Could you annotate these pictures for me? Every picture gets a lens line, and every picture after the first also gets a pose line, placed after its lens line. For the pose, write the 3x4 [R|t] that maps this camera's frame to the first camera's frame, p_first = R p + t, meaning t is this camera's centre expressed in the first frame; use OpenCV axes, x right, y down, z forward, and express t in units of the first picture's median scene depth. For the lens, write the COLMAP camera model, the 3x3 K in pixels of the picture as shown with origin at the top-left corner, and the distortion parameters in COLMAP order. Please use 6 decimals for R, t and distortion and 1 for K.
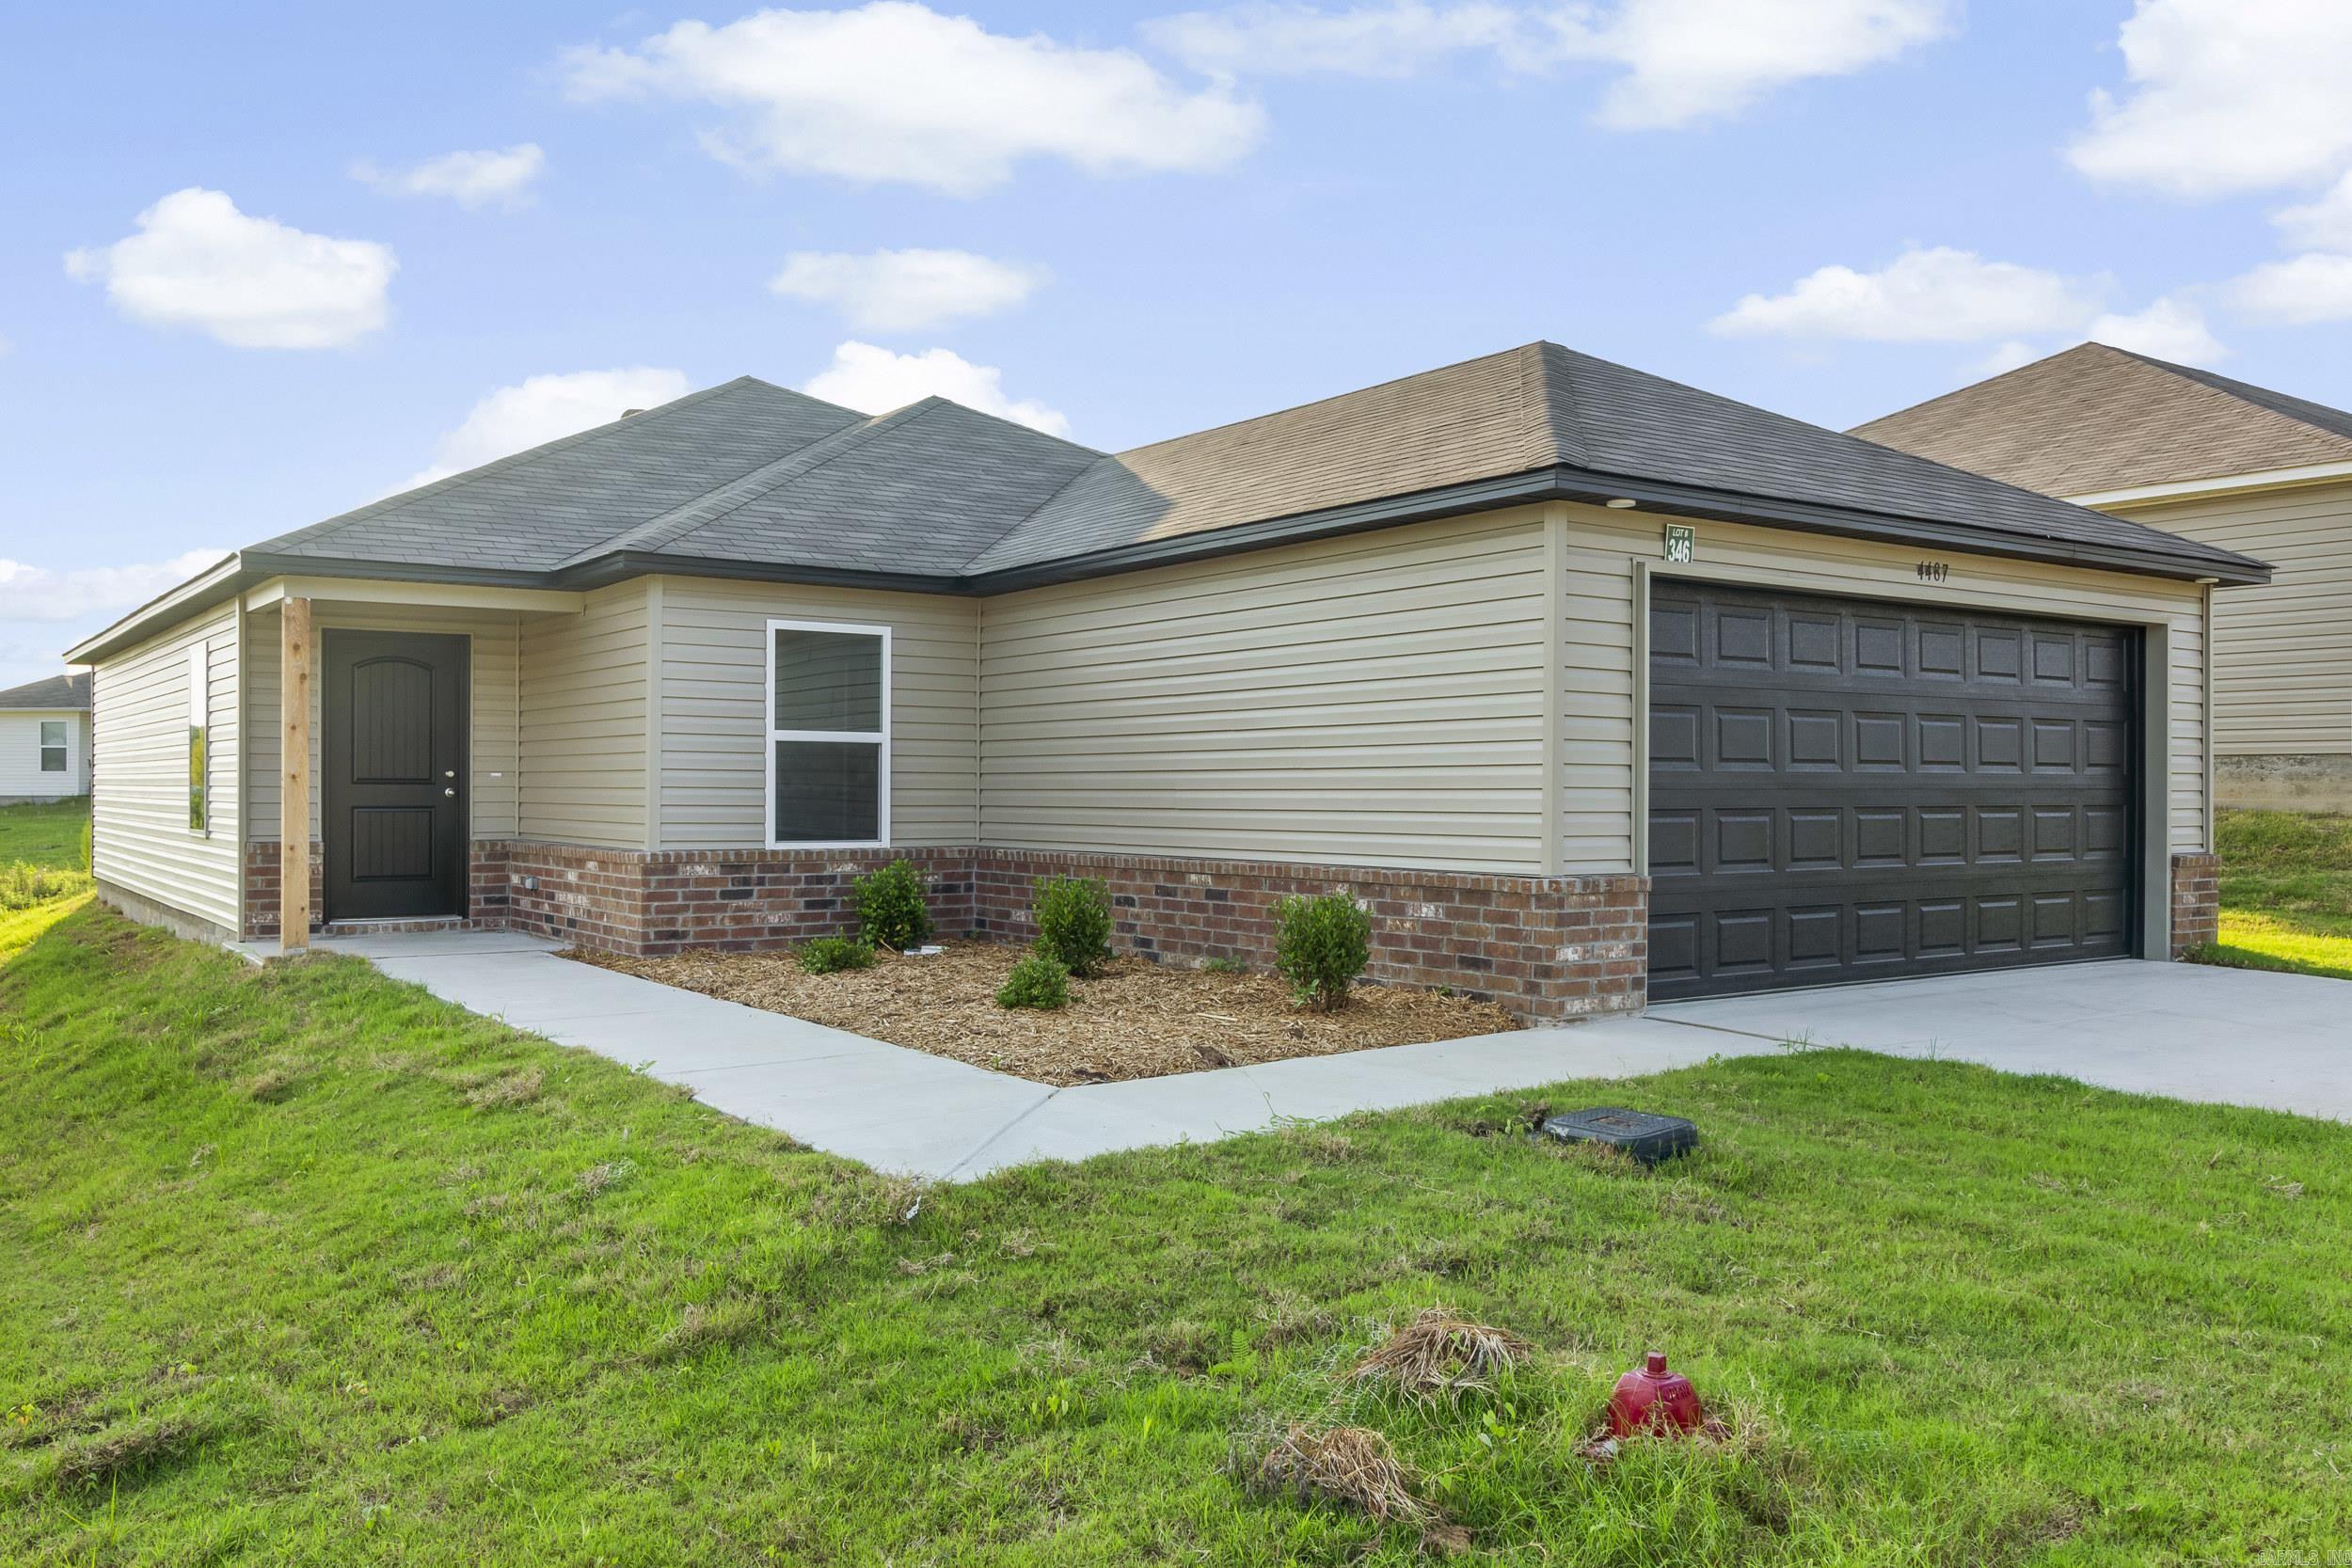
lens RADIAL K [[1861.7, 0, 1222.1], [0, 1861.7, 791.9], [0, 0, 1]] dist [-0.005643, -0.000221]
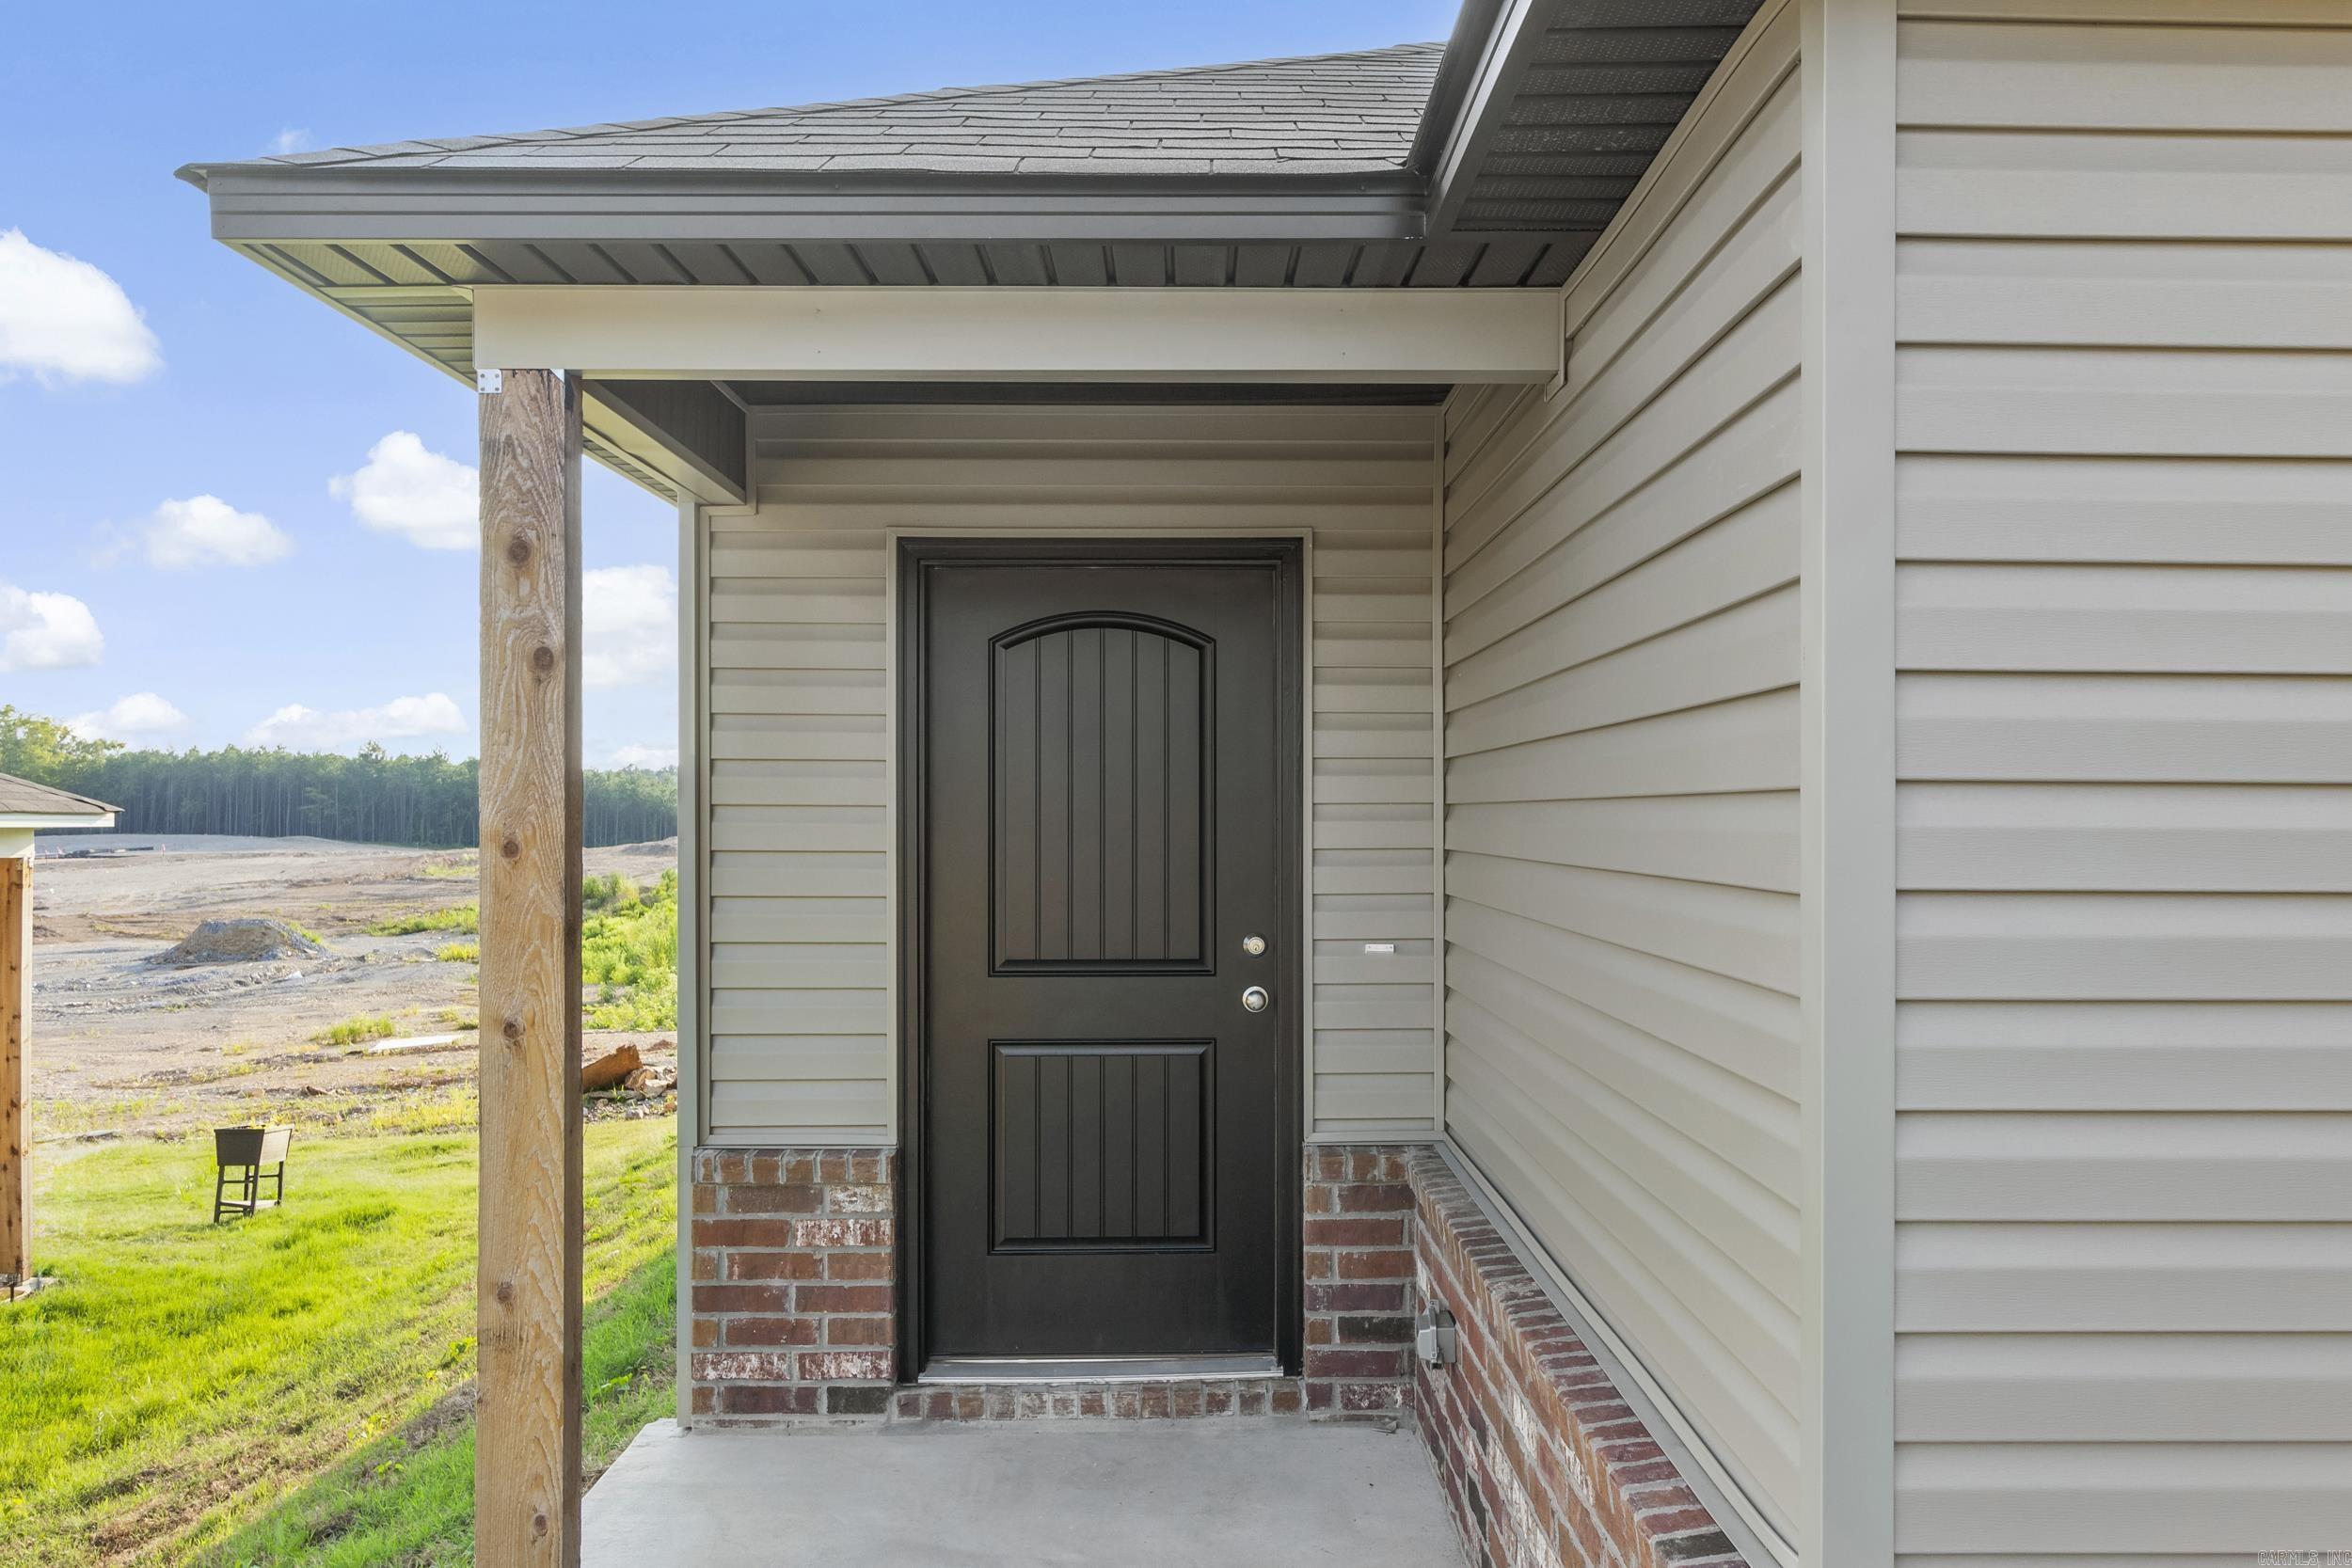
lens RADIAL K [[1861.7, 0, 1222.1], [0, 1861.7, 791.9], [0, 0, 1]] dist [-0.005643, -0.000221]
pose [[0.812987, -0.010956, -0.582179, -0.249143], [0.002066, 0.999871, -0.015931, -0.037128], [0.582278, 0.011749, 0.812905, 0.814959]]
